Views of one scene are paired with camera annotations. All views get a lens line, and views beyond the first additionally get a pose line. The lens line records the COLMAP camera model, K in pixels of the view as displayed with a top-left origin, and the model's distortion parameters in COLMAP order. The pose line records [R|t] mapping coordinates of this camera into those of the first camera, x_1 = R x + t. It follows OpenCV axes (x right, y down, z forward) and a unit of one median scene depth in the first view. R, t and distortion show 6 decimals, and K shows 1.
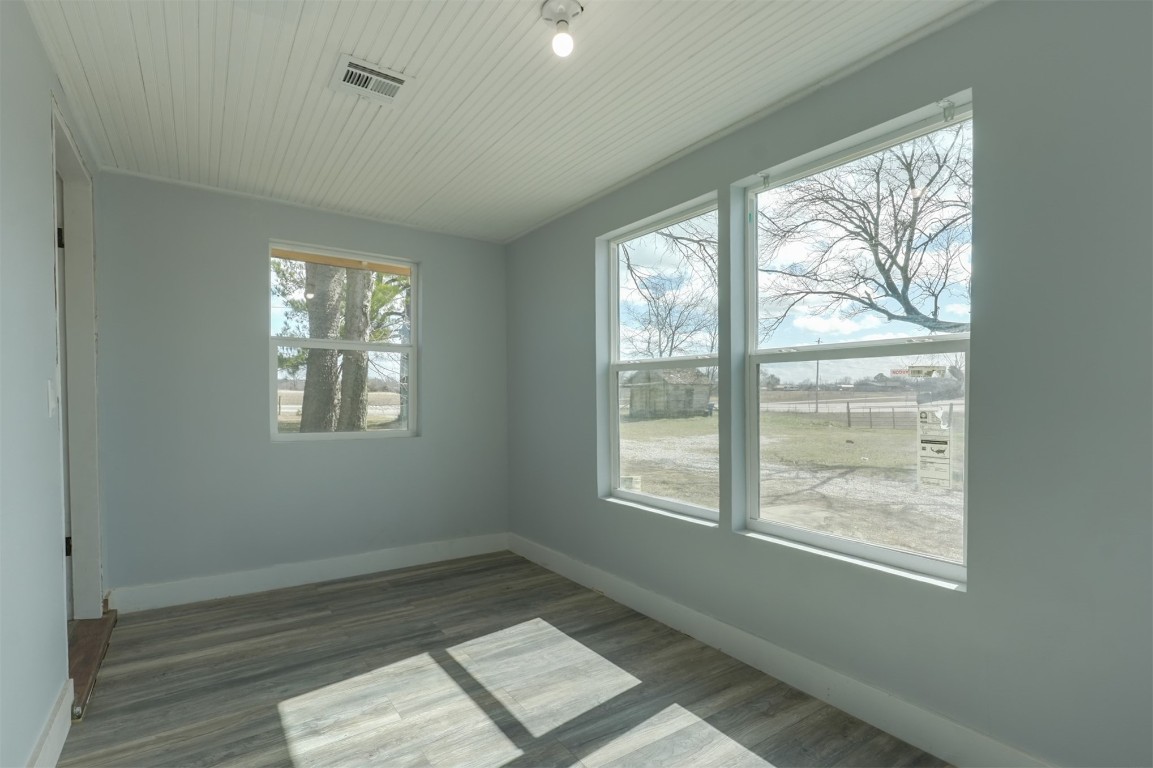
lens RADIAL K [[531.9, 0, 572.8], [0, 531.9, 395.8], [0, 0, 1]] dist [-0.004605, 0.001047]
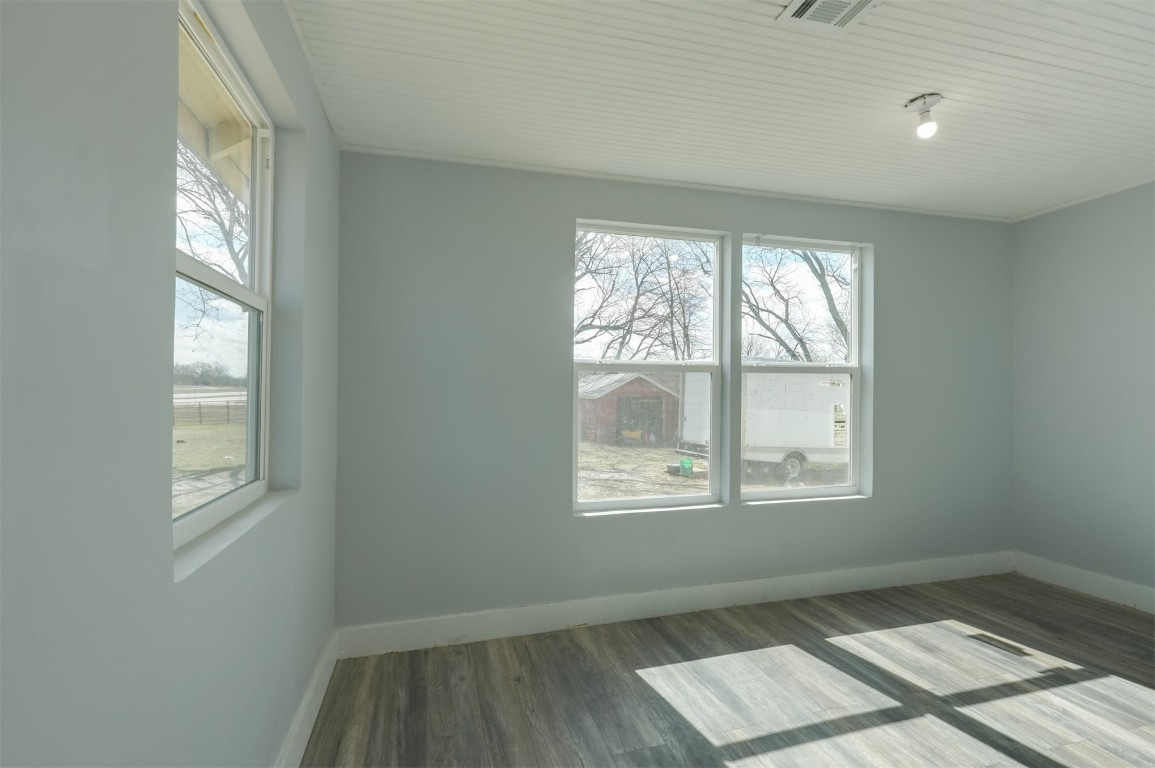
lens RADIAL K [[532.8, 0, 576.2], [0, 532.8, 377.4], [0, 0, 1]] dist [-0.004605, 0.001047]
pose [[0.340811, 0.017837, 0.939963, -1.034149], [0.002800, 0.999796, -0.019988, -0.024337], [-0.940128, 0.009444, 0.340692, 0.942876]]
